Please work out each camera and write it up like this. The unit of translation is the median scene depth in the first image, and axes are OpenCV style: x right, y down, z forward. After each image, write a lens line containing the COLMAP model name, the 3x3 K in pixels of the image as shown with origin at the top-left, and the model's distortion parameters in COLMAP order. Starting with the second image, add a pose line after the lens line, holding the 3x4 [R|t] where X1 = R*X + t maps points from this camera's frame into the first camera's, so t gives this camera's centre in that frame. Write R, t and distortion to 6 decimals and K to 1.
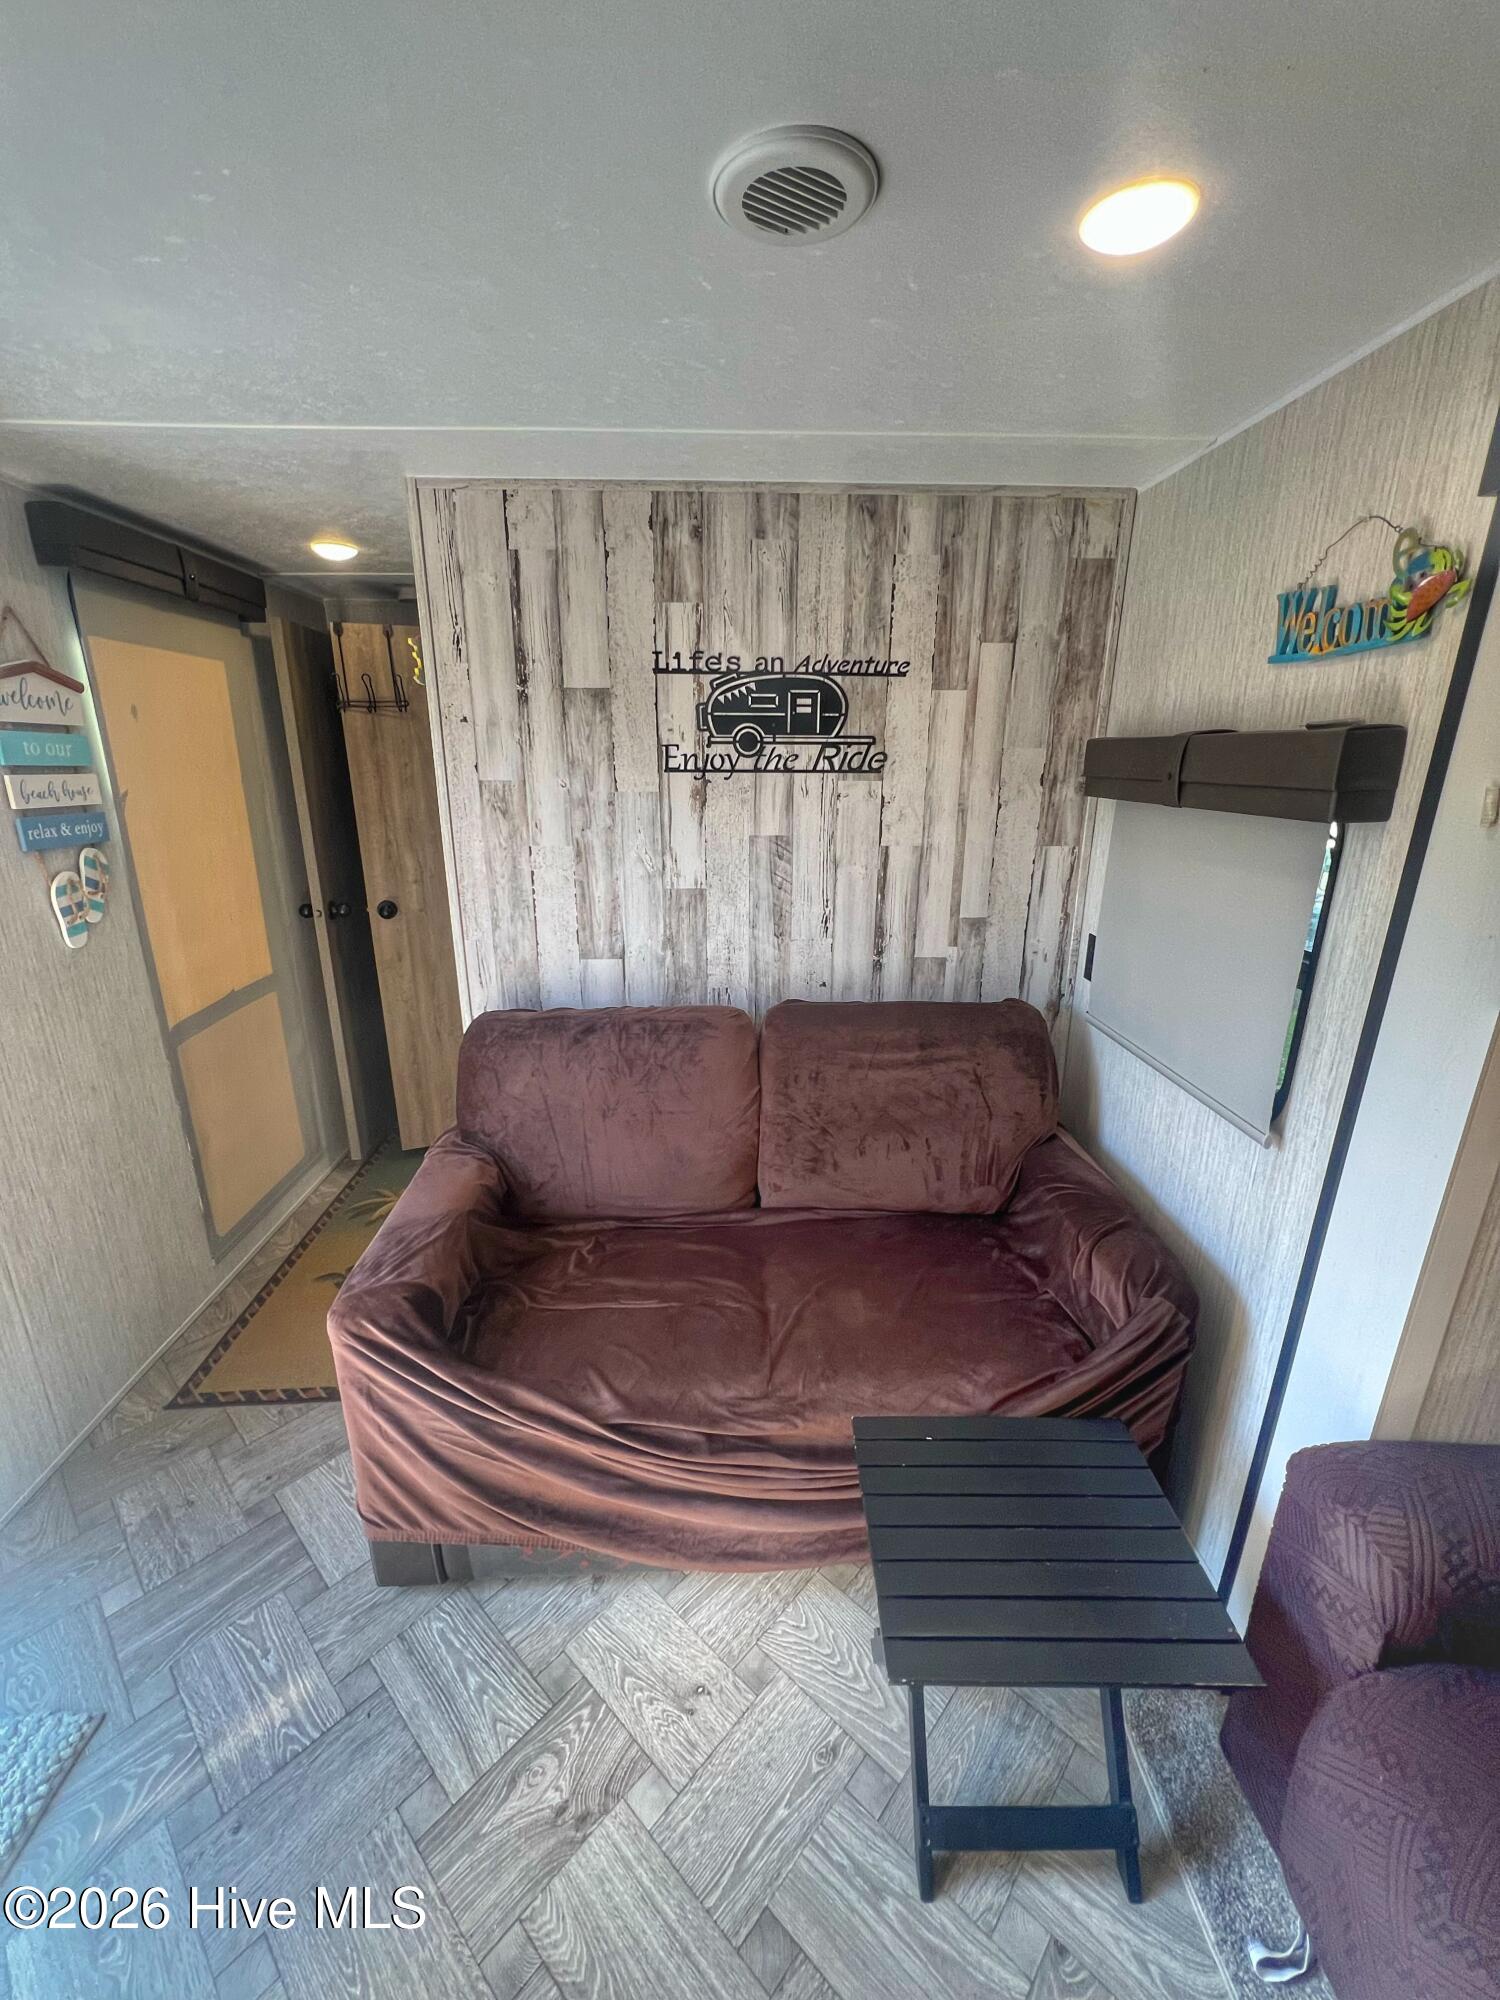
lens RADIAL K [[803.6, 0, 743.6], [0, 803.6, 1004.6], [0, 0, 1]] dist [0.000194, -0.000028]
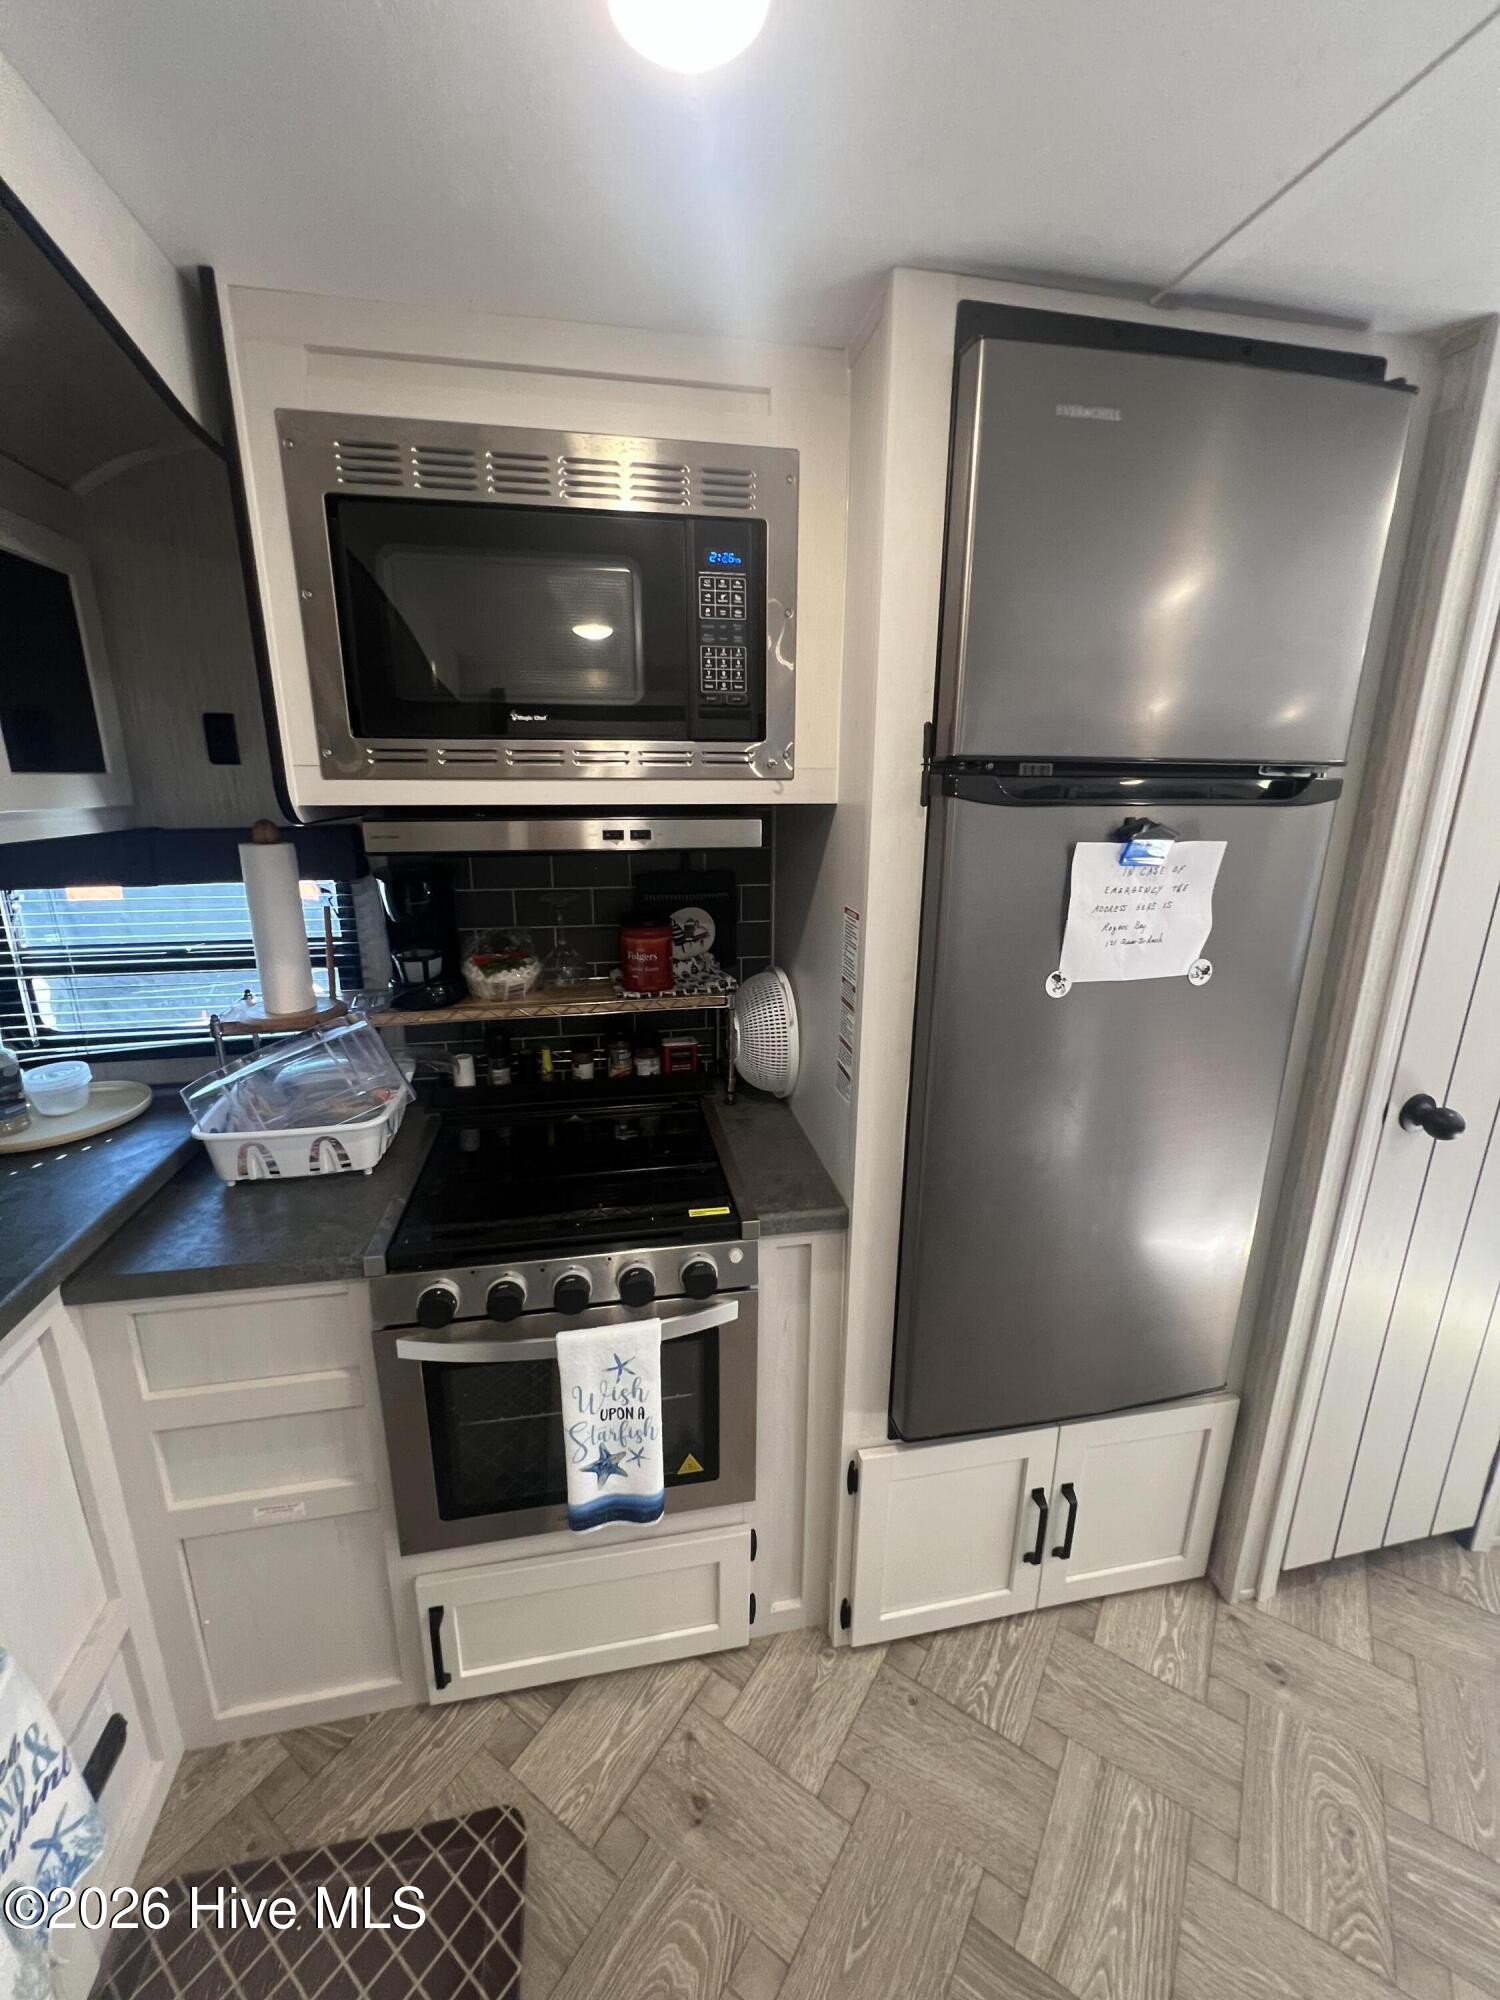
lens RADIAL K [[803.6, 0, 749.0], [0, 803.6, 1004.0], [0, 0, 1]] dist [0.000194, -0.000028]
pose [[0.158824, 0.265648, -0.950898, 0.149297], [-0.298926, 0.930856, 0.210120, -0.071327], [0.940967, 0.250876, 0.227252, 0.242474]]
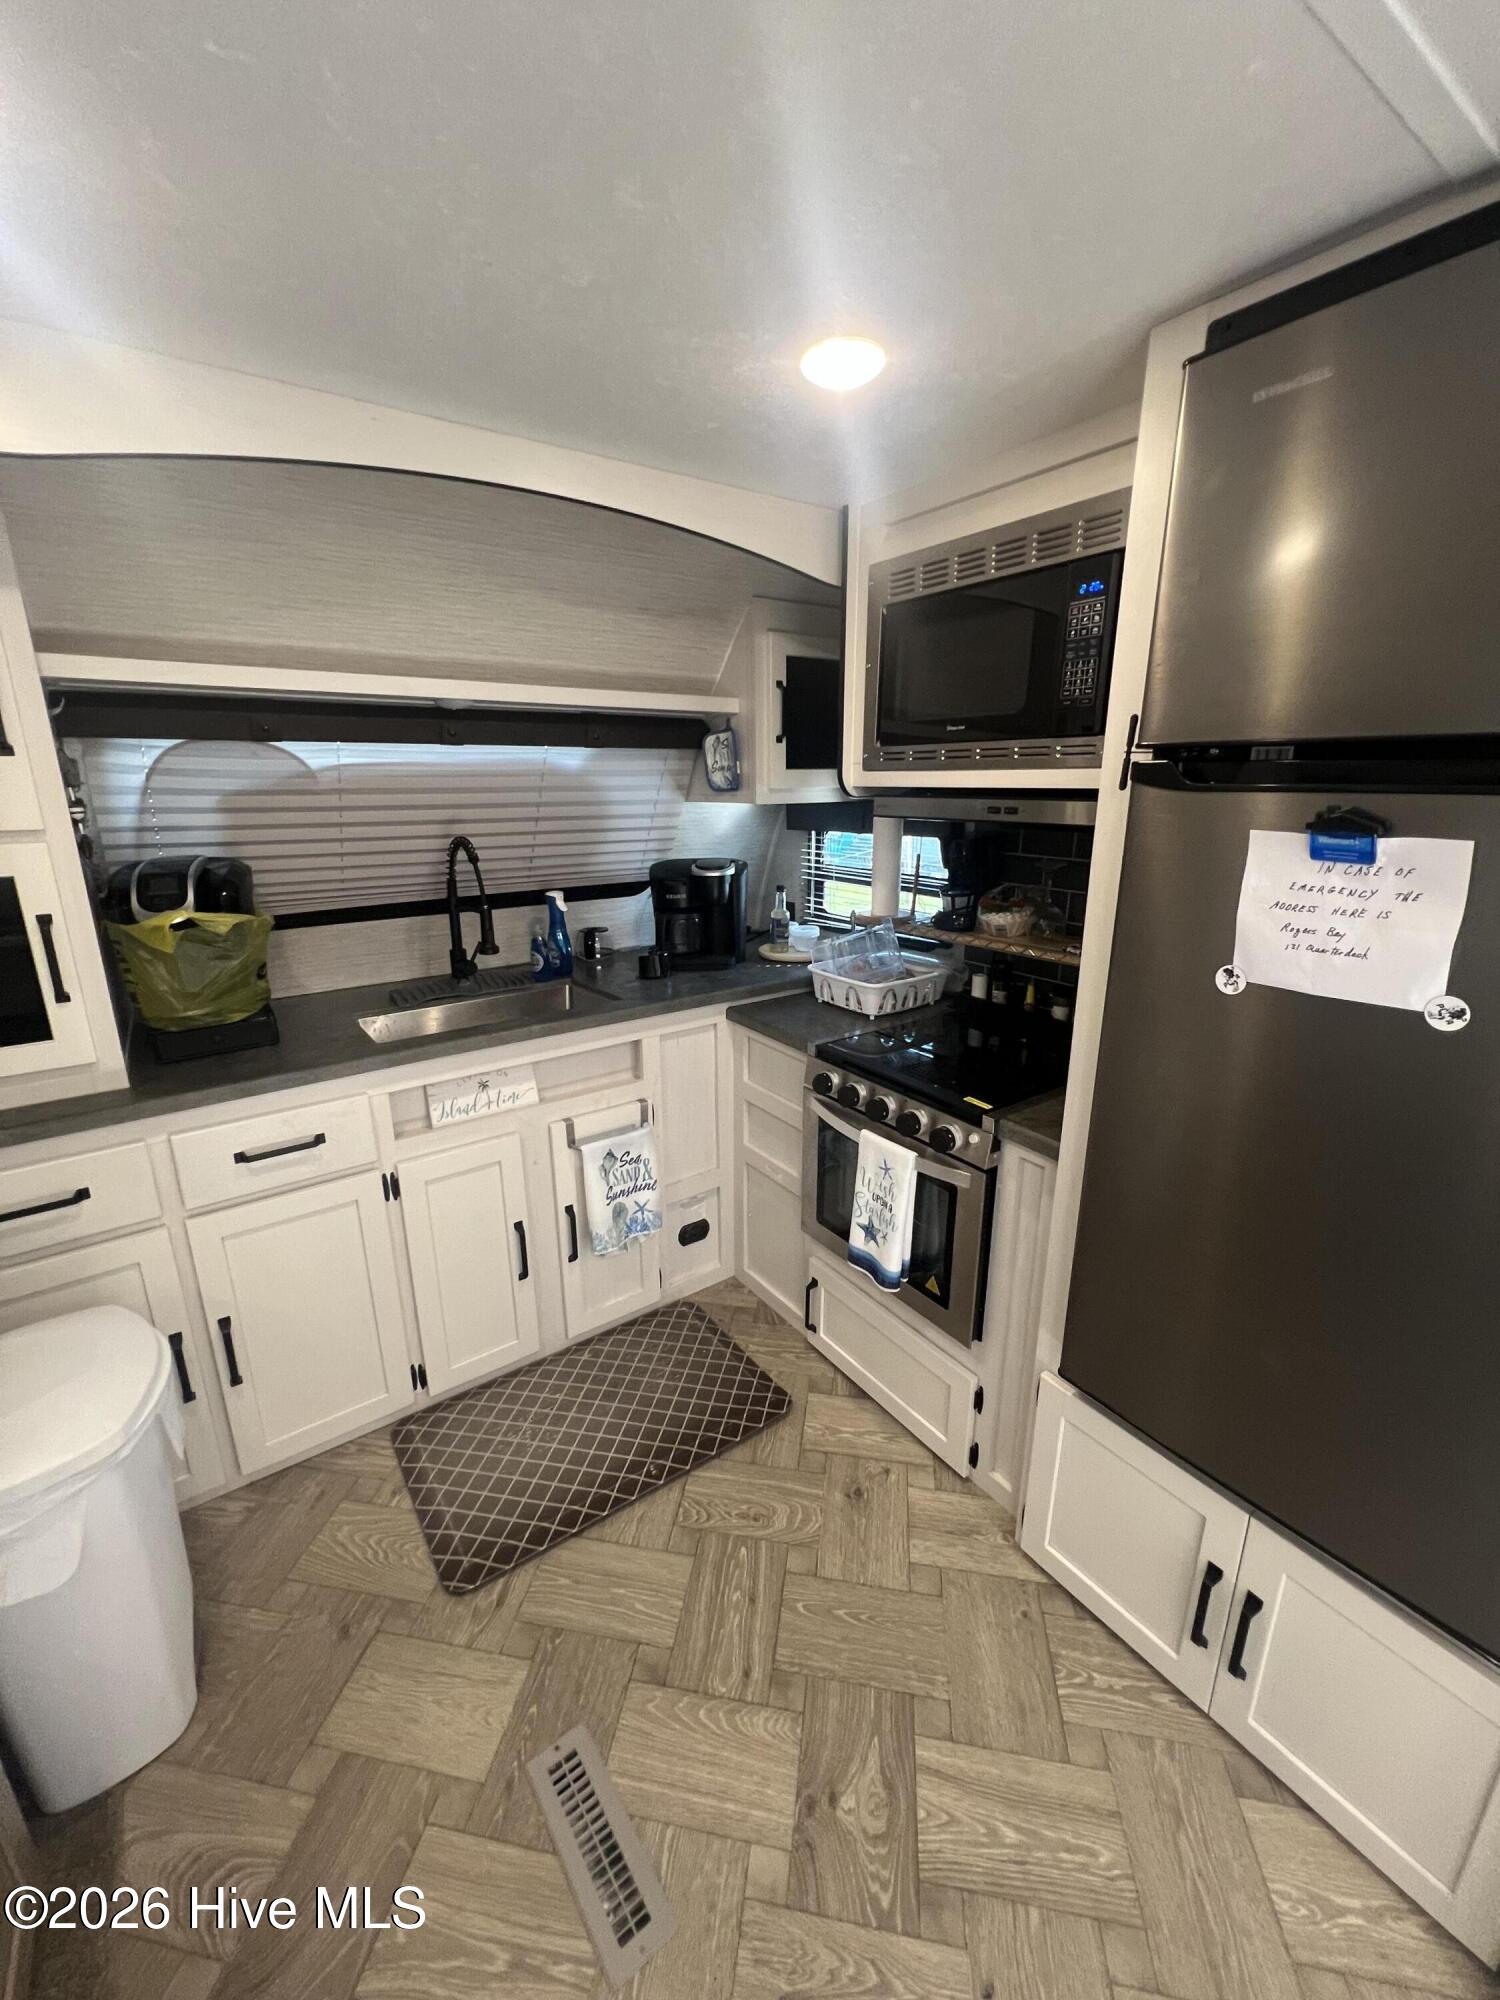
lens RADIAL K [[803.6, 0, 746.1], [0, 803.6, 1001.1], [0, 0, 1]] dist [0.000194, -0.000028]
pose [[-0.836174, 0.157063, -0.525494, 0.223383], [-0.155015, 0.851377, 0.501127, -0.323238], [0.526102, 0.500489, -0.687552, 1.055124]]
